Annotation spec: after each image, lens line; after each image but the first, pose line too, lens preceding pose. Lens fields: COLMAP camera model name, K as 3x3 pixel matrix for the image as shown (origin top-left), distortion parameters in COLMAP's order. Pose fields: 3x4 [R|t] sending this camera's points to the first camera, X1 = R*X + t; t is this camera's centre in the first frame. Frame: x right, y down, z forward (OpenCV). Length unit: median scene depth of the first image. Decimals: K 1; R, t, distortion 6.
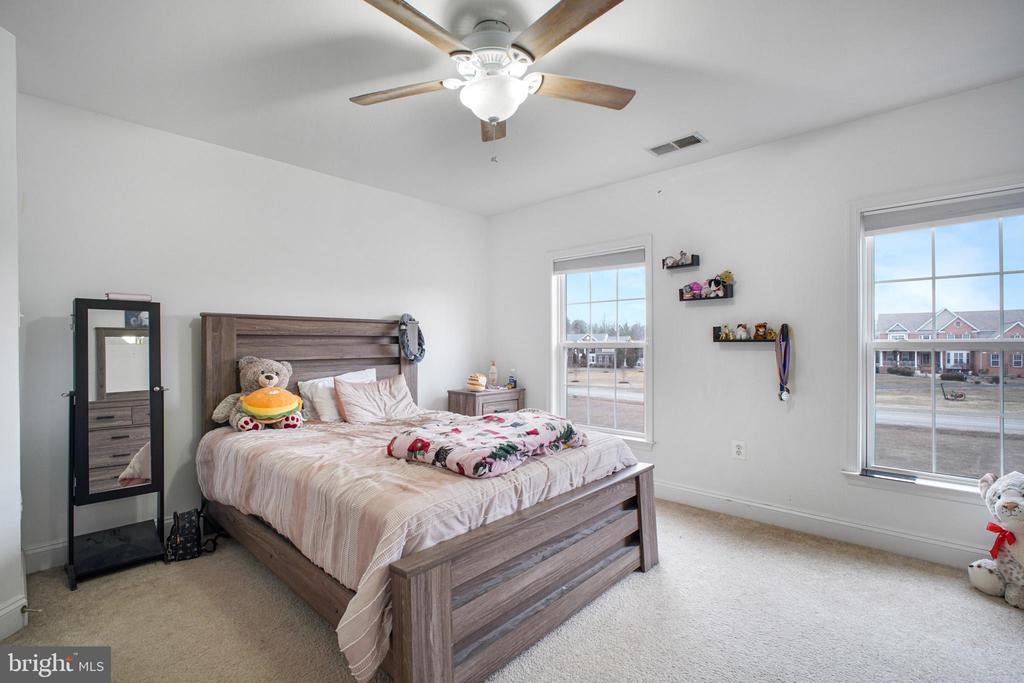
lens RADIAL K [[480.1, 0, 503.9], [0, 480.1, 345.1], [0, 0, 1]] dist [0.004976, 0.000142]
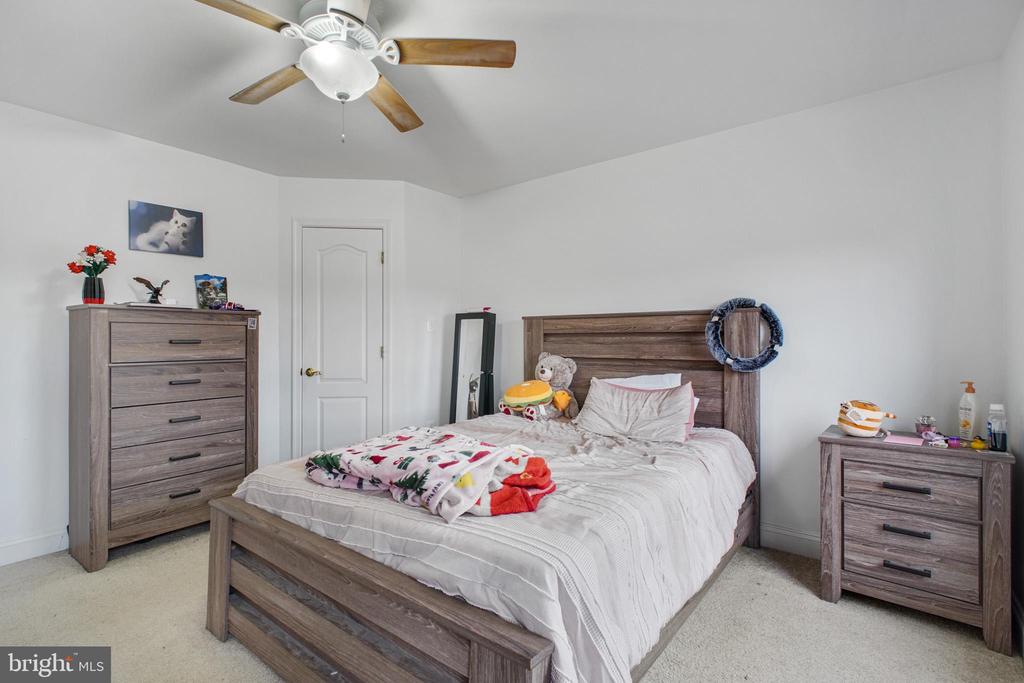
lens RADIAL K [[480.1, 0, 511.5], [0, 480.1, 342.2], [0, 0, 1]] dist [0.004976, 0.000142]
pose [[0.055024, 0.007133, -0.998460, 0.547712], [-0.003836, 0.999969, 0.006933, -0.007502], [0.998478, 0.003449, 0.055050, 0.763965]]
